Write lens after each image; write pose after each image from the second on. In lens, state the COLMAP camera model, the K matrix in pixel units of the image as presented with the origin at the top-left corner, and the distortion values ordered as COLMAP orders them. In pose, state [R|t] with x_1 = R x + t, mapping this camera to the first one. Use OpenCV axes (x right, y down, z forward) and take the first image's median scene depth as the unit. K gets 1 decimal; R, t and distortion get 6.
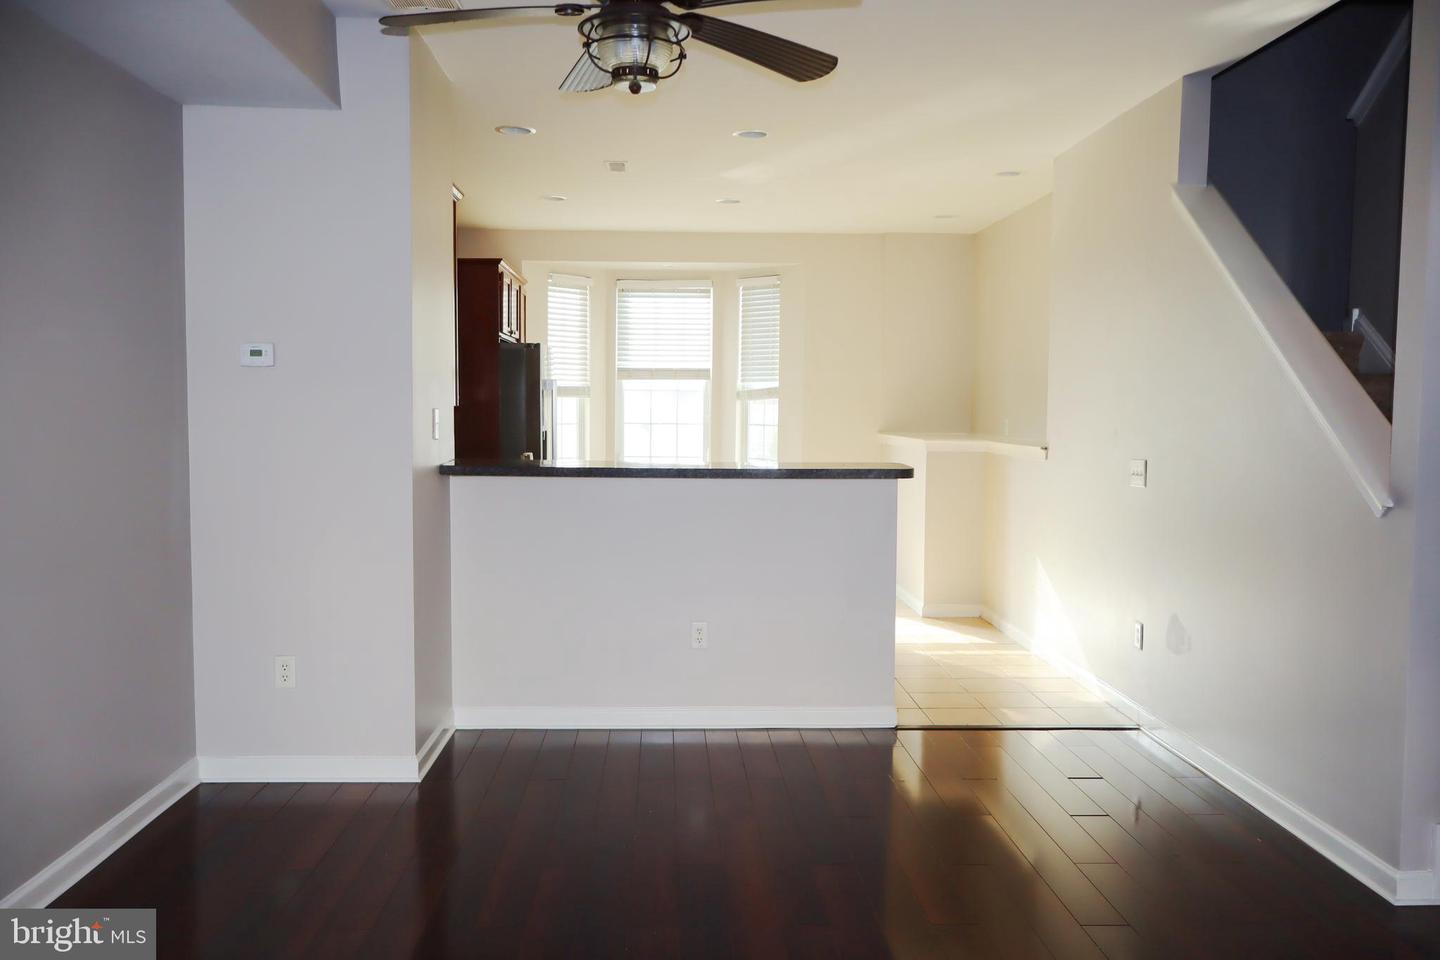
lens RADIAL K [[1214.5, 0, 716.7], [0, 1214.5, 479.8], [0, 0, 1]] dist [0.005400, 0.001850]
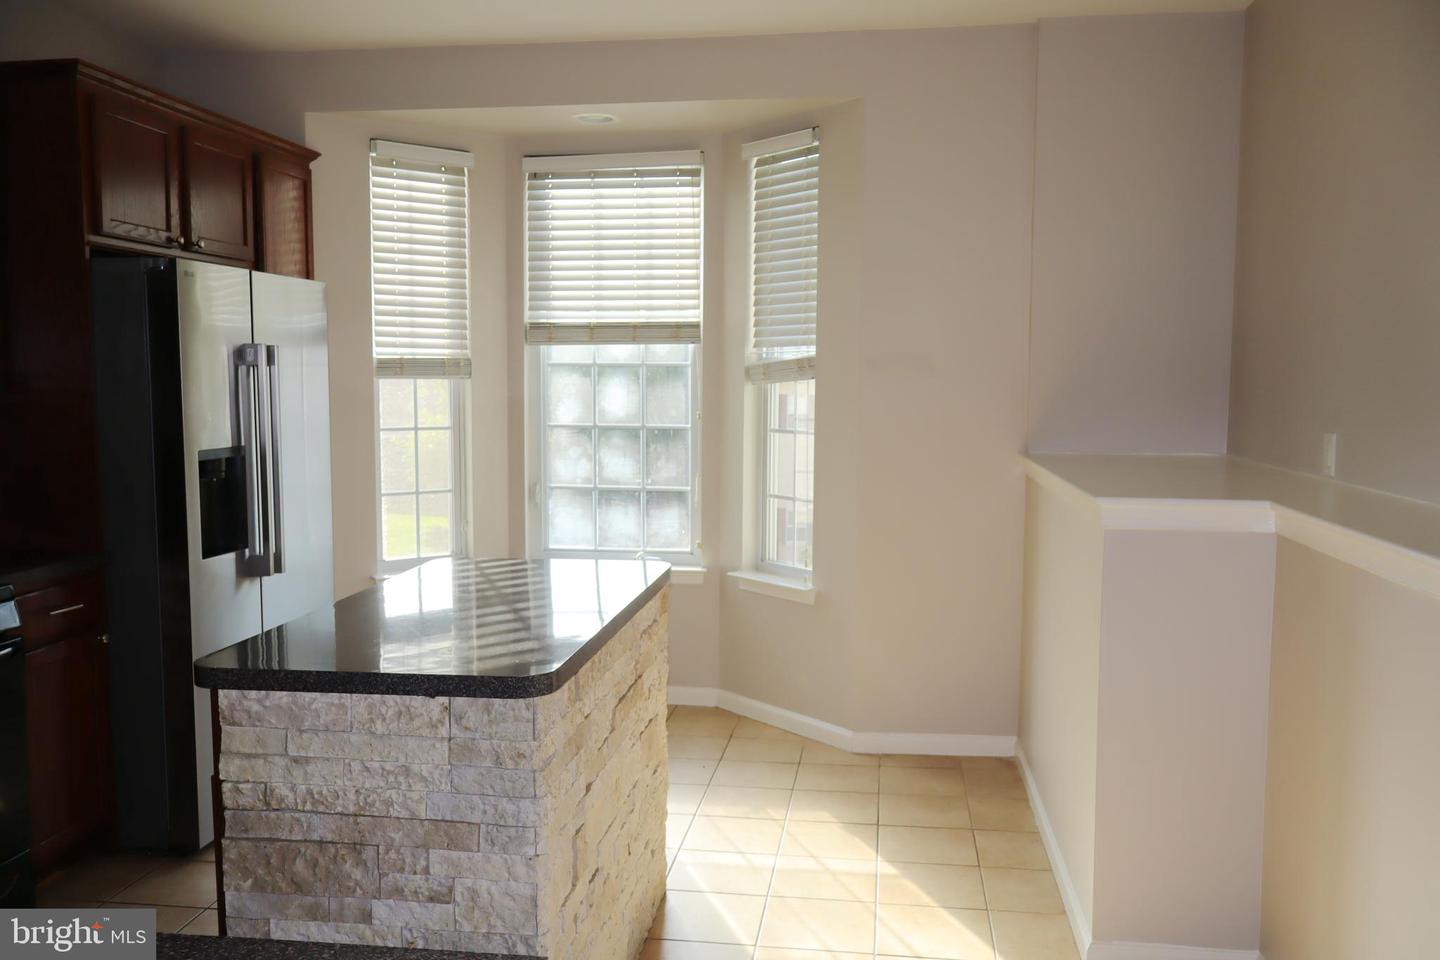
lens RADIAL K [[1214.5, 0, 724.8], [0, 1214.5, 482.4], [0, 0, 1]] dist [0.005400, 0.001850]
pose [[0.983954, 0.010748, -0.178099, 0.099585], [-0.005594, 0.999552, 0.029413, -0.038400], [0.178336, -0.027945, 0.983573, 0.490665]]
